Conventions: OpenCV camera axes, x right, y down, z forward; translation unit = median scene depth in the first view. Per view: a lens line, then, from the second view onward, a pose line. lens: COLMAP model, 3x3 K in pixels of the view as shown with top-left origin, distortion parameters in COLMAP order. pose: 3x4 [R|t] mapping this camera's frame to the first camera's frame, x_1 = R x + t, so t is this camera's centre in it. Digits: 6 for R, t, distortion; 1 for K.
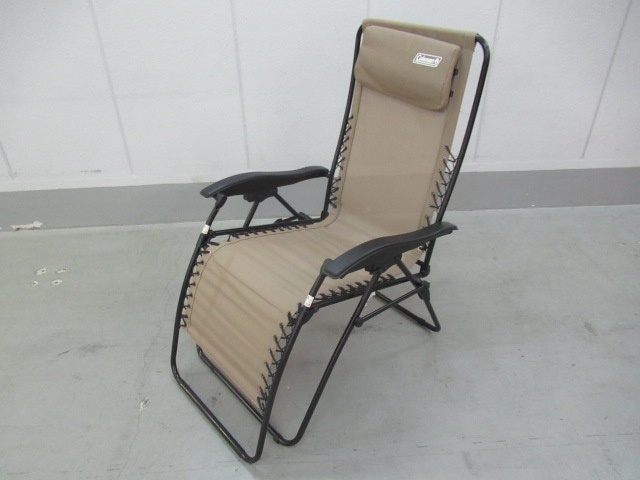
lens RADIAL K [[470.8, 0, 320.0], [0, 470.8, 240.0], [0, 0, 1]] dist [-0.011845, -0.004775]
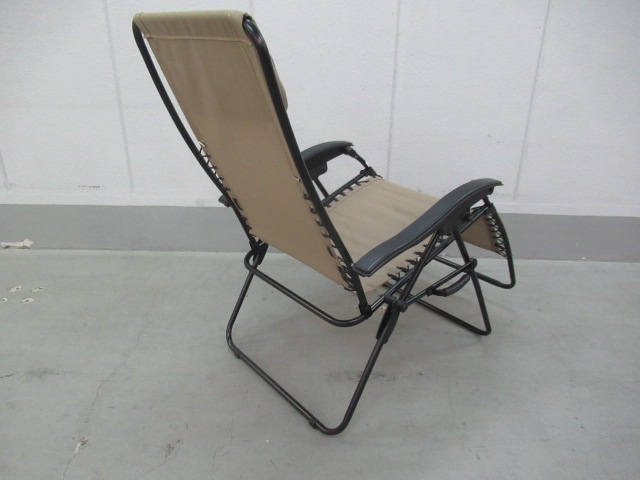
lens RADIAL K [[470.8, 0, 320.0], [0, 470.8, 240.0], [0, 0, 1]] dist [-0.011845, -0.004775]
pose [[0.995815, 0.060636, -0.068385, 0.039288], [-0.071123, 0.984032, -0.163164, 0.087594], [0.057399, 0.167345, 0.984226, 0.157906]]
